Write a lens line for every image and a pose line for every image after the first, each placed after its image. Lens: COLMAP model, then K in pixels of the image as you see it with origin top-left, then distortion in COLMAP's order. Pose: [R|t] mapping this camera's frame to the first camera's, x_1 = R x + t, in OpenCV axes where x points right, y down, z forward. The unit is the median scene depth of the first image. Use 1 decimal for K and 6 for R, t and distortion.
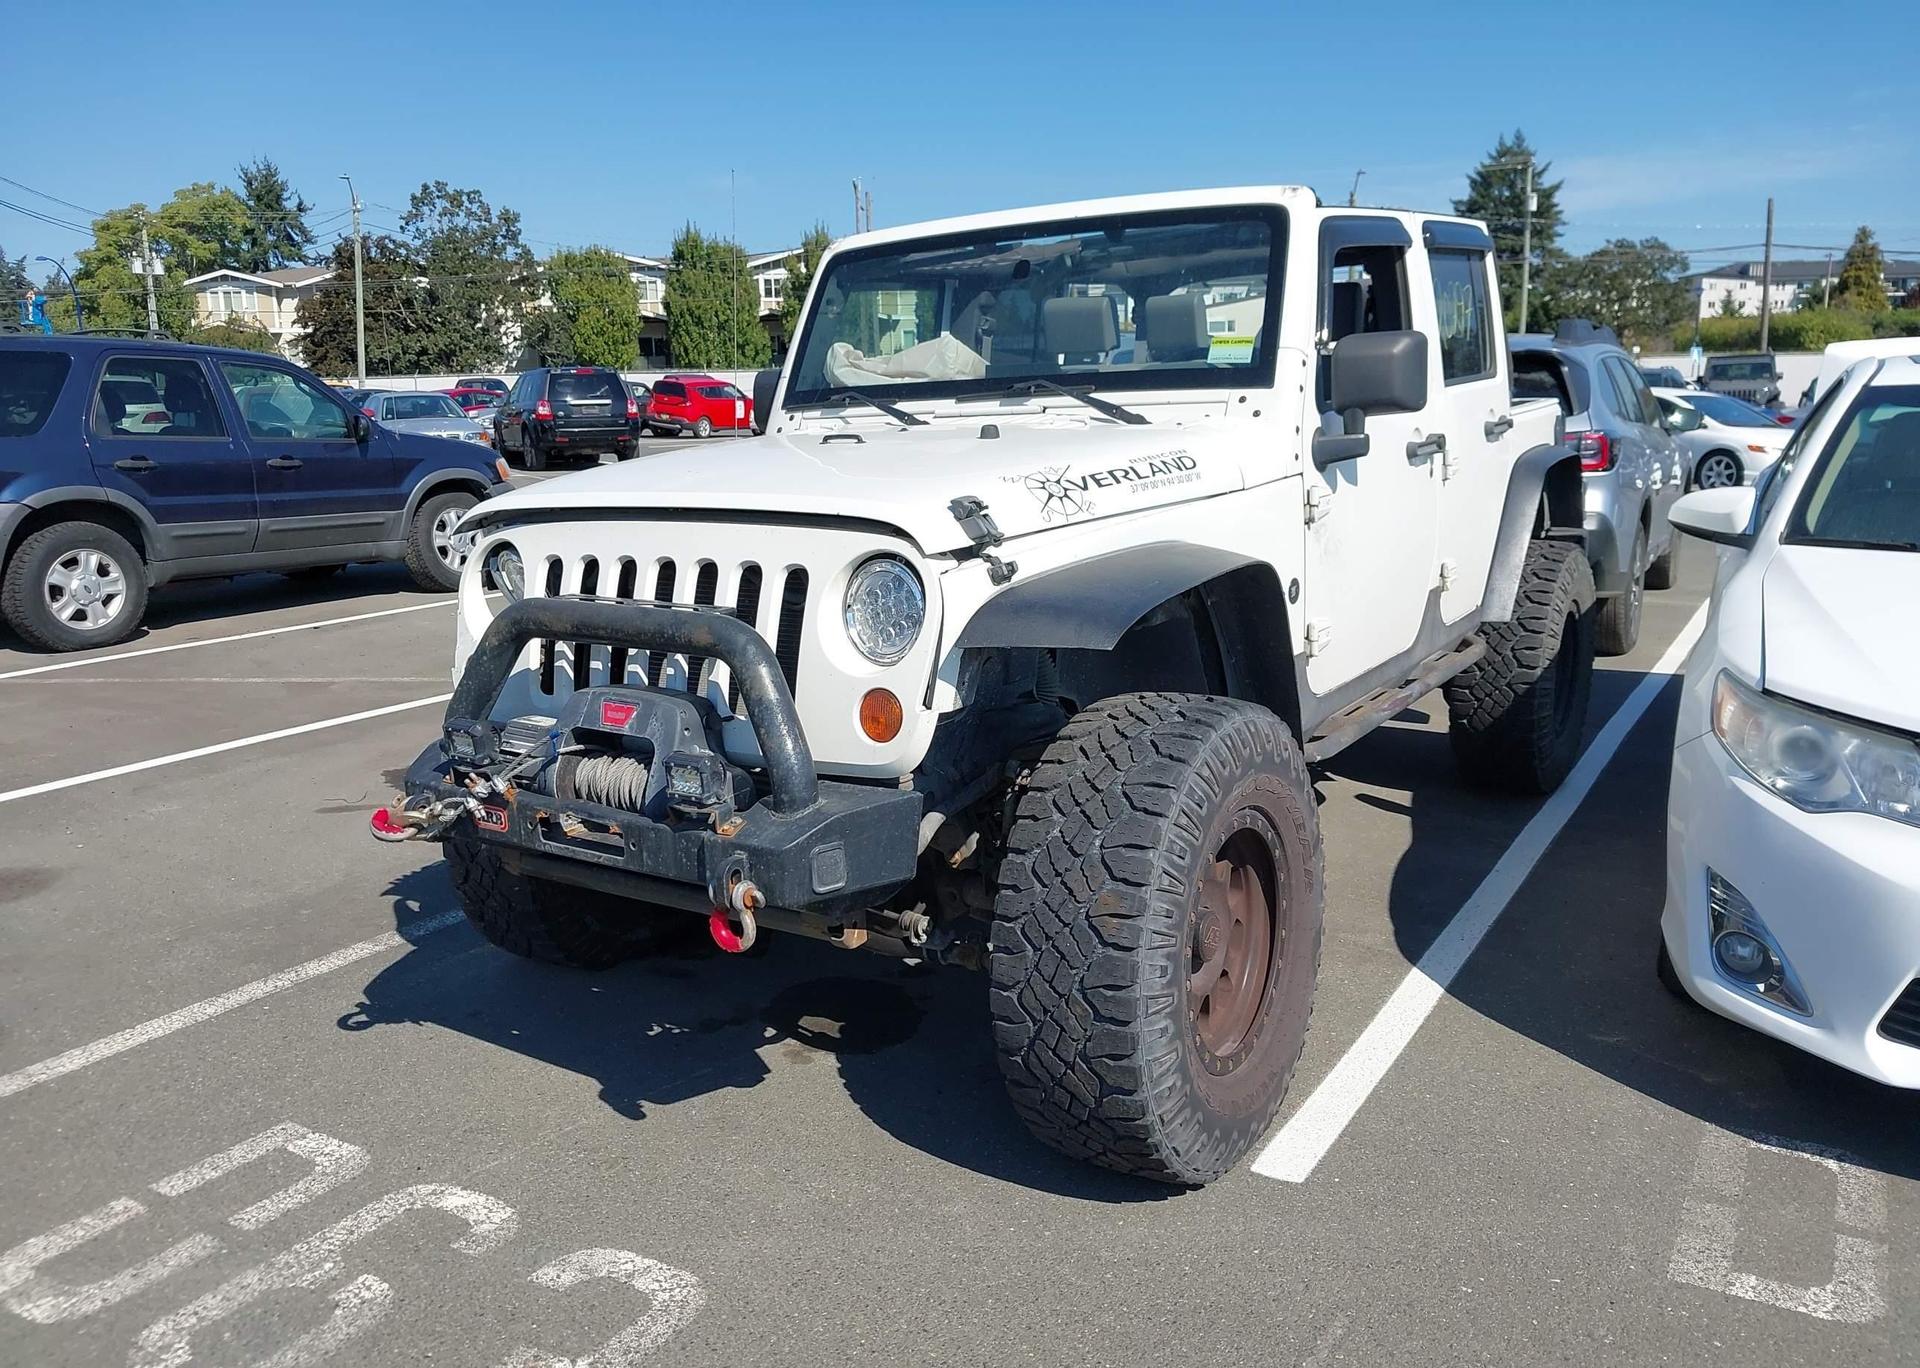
lens RADIAL K [[1538.8, 0, 964.7], [0, 1538.8, 680.0], [0, 0, 1]] dist [0.045094, -0.085598]
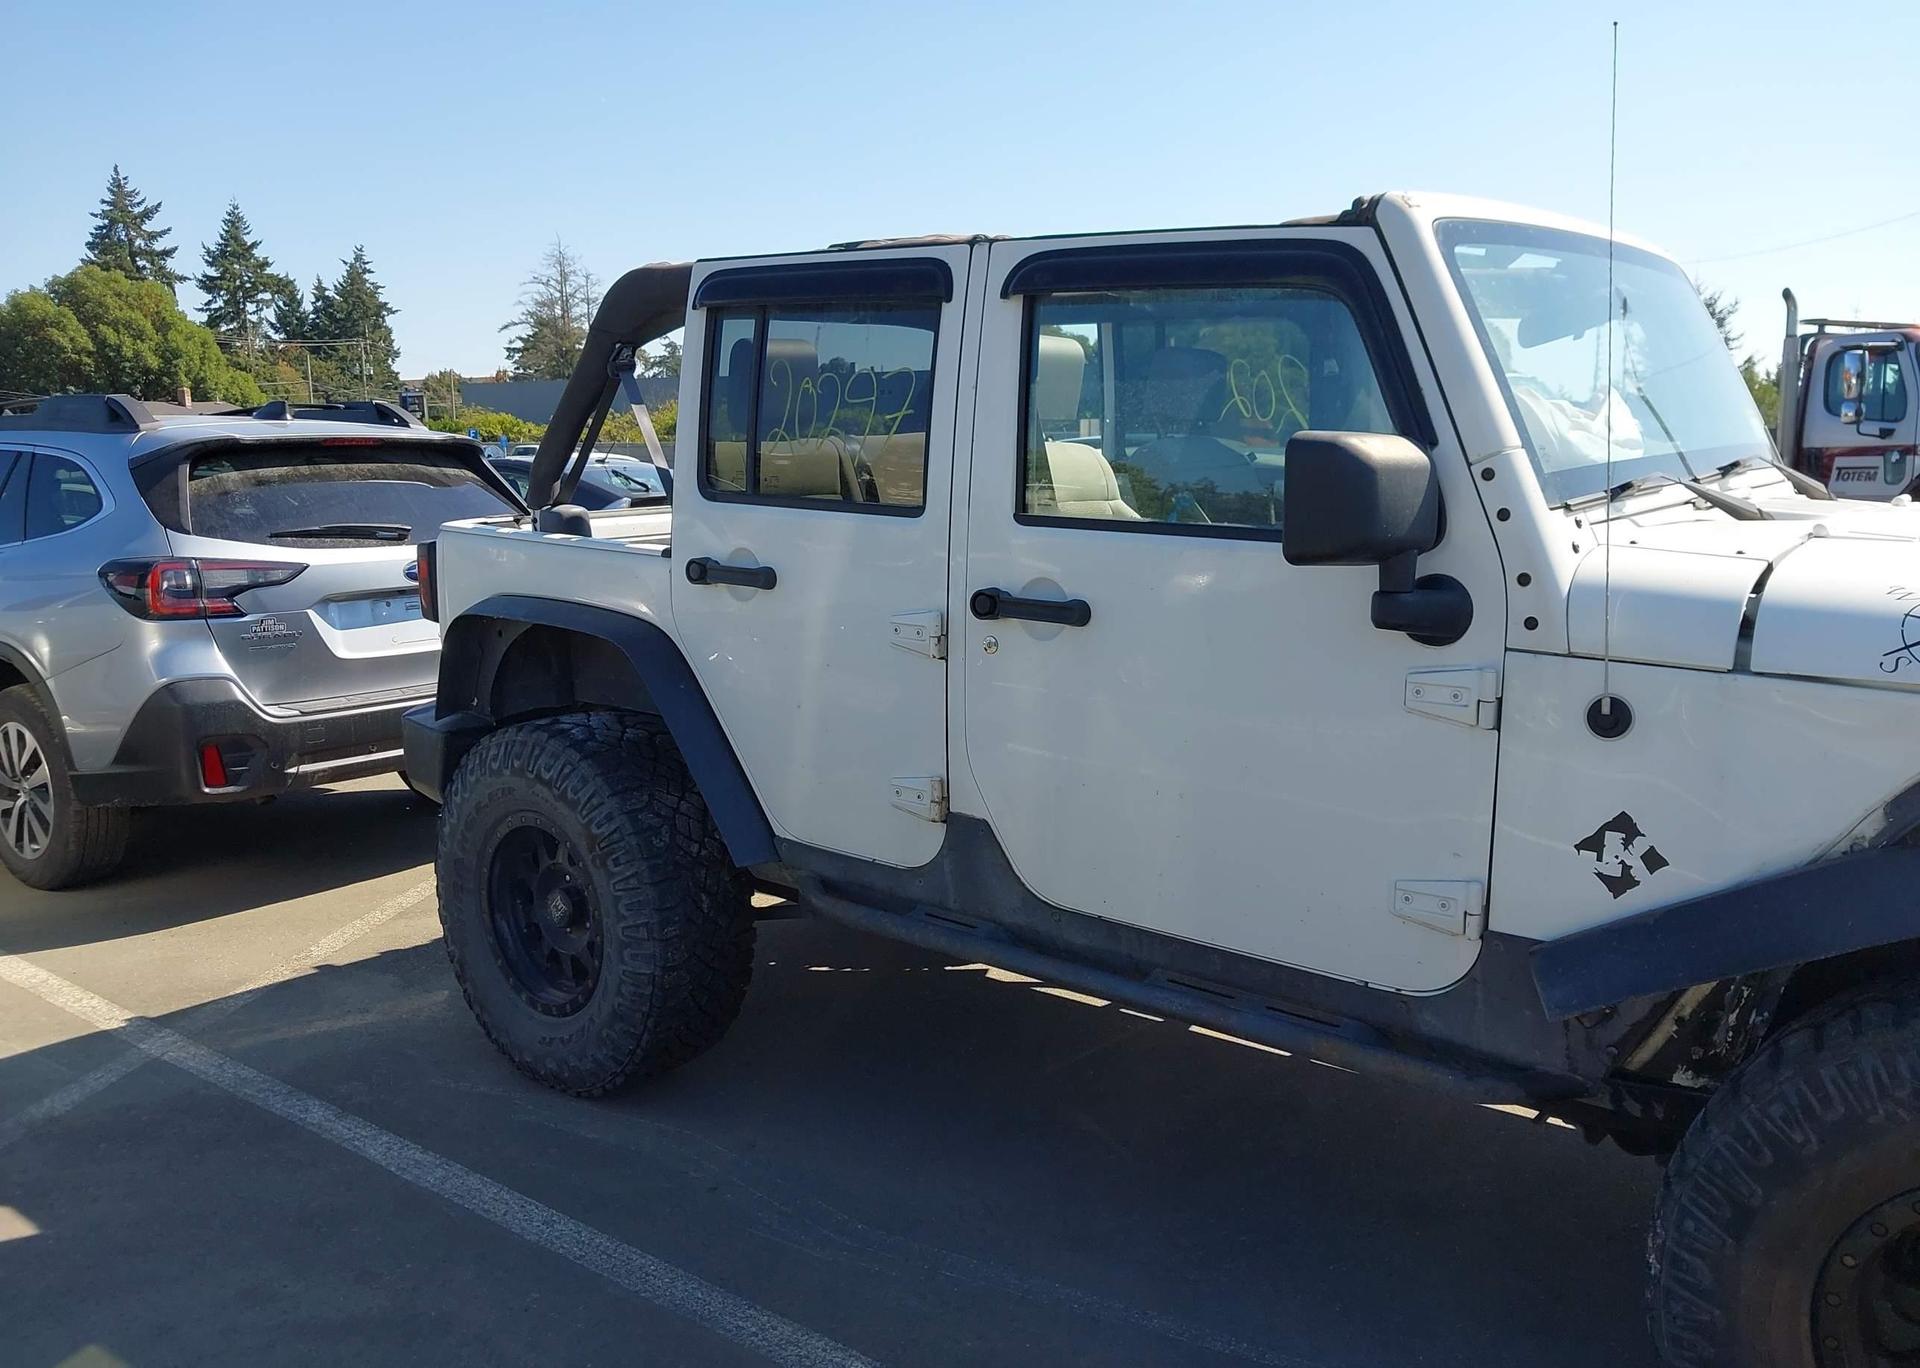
lens RADIAL K [[1518.8, 0, 931.3], [0, 1518.8, 684.2], [0, 0, 1]] dist [0.041005, -0.080133]
pose [[0.120766, -0.133602, 0.983649, -0.751604], [0.196125, 0.974581, 0.108292, -0.249295], [-0.973114, 0.179840, 0.143899, 1.328675]]
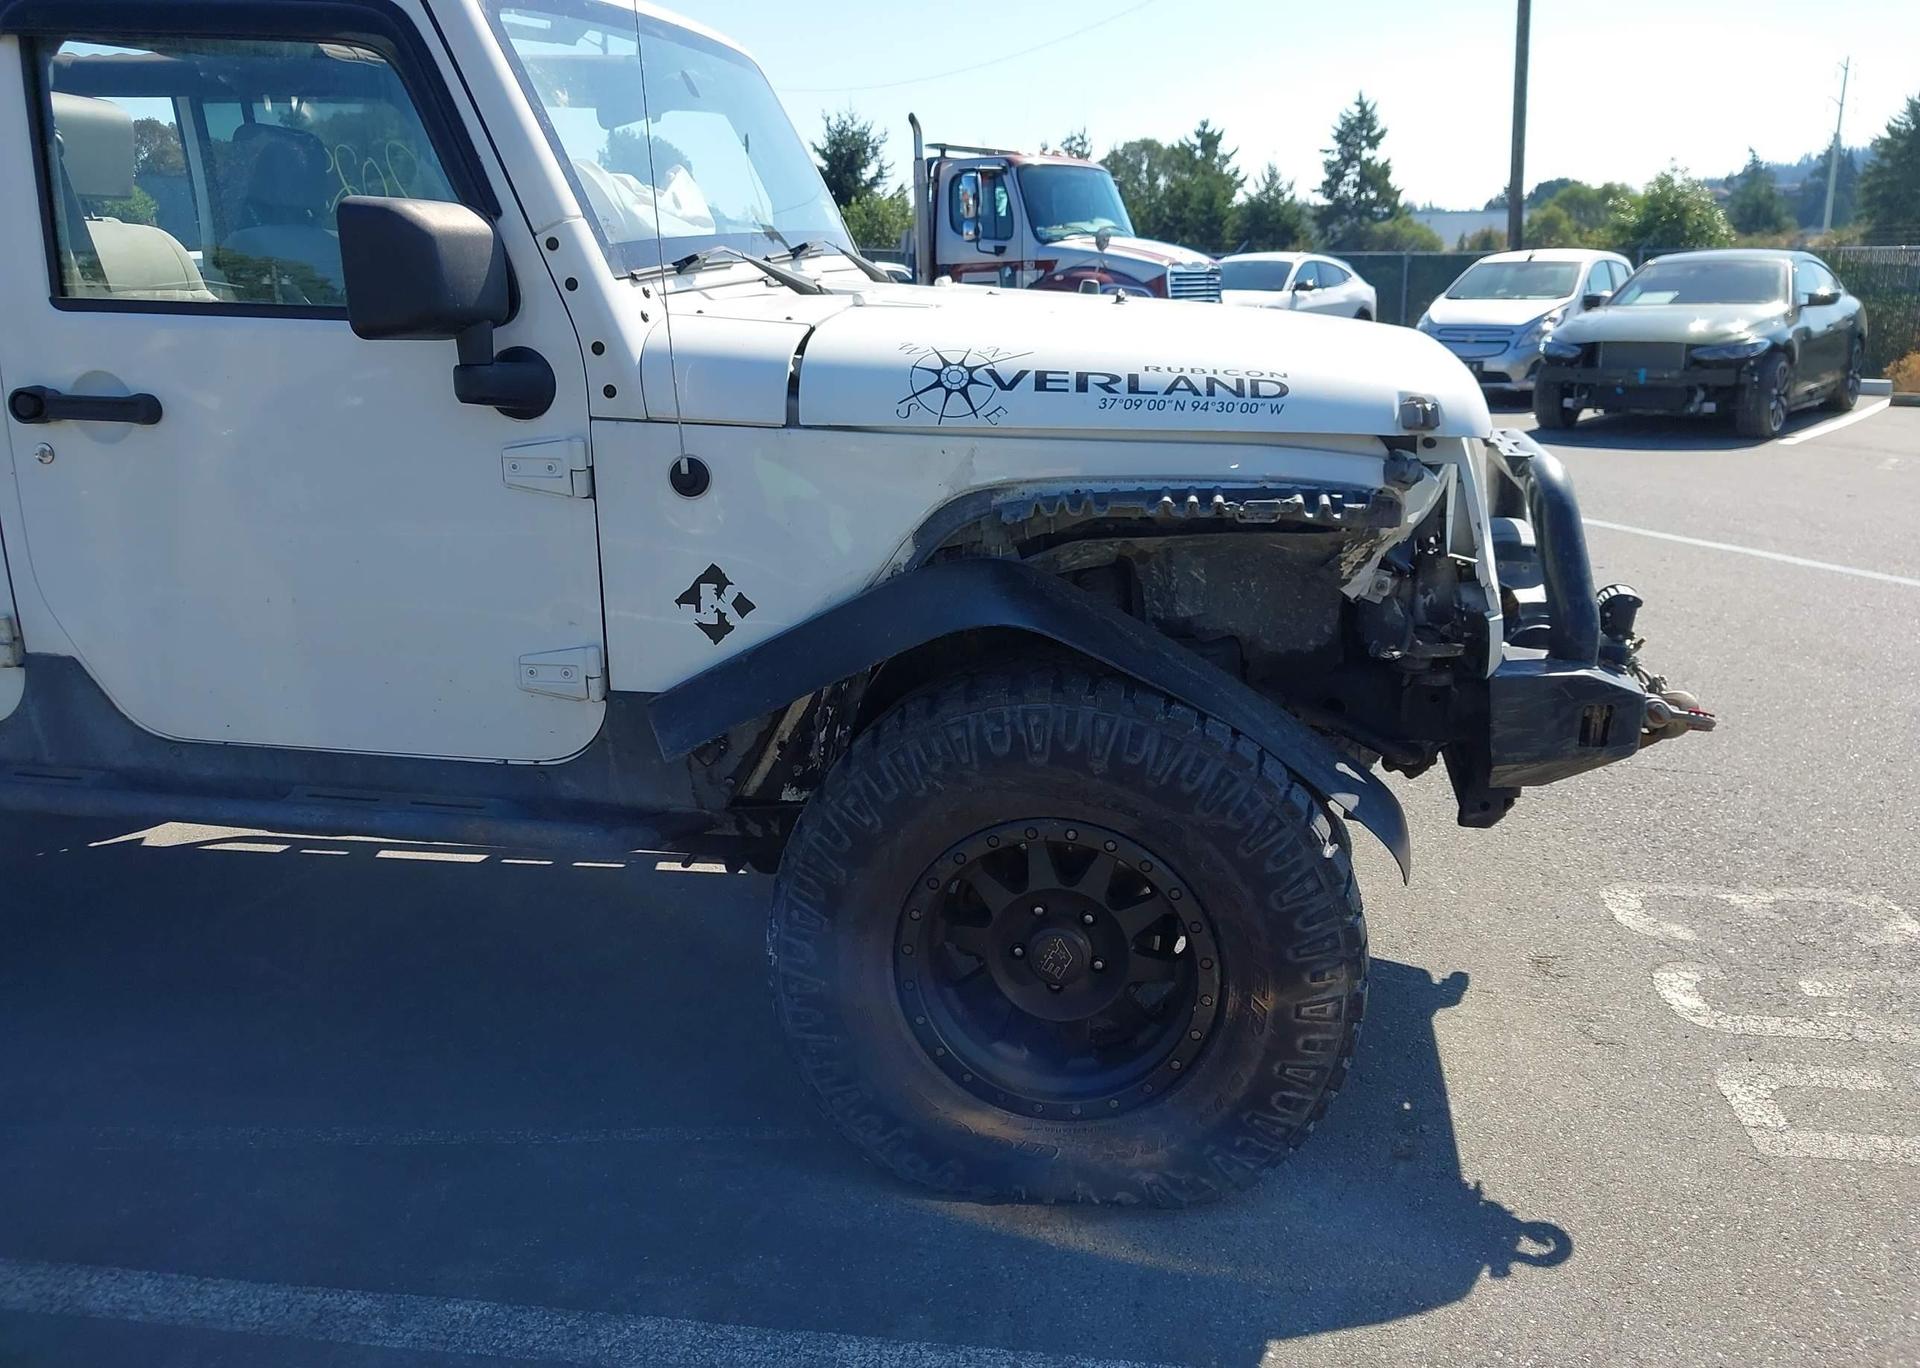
lens RADIAL K [[1517.6, 0, 969.4], [0, 1517.6, 697.7], [0, 0, 1]] dist [0.082080, -0.156865]
pose [[-0.387001, -0.226693, 0.893779, -0.773445], [0.195763, 0.927011, 0.319886, -0.217561], [-0.901059, 0.298765, -0.314376, 1.284281]]
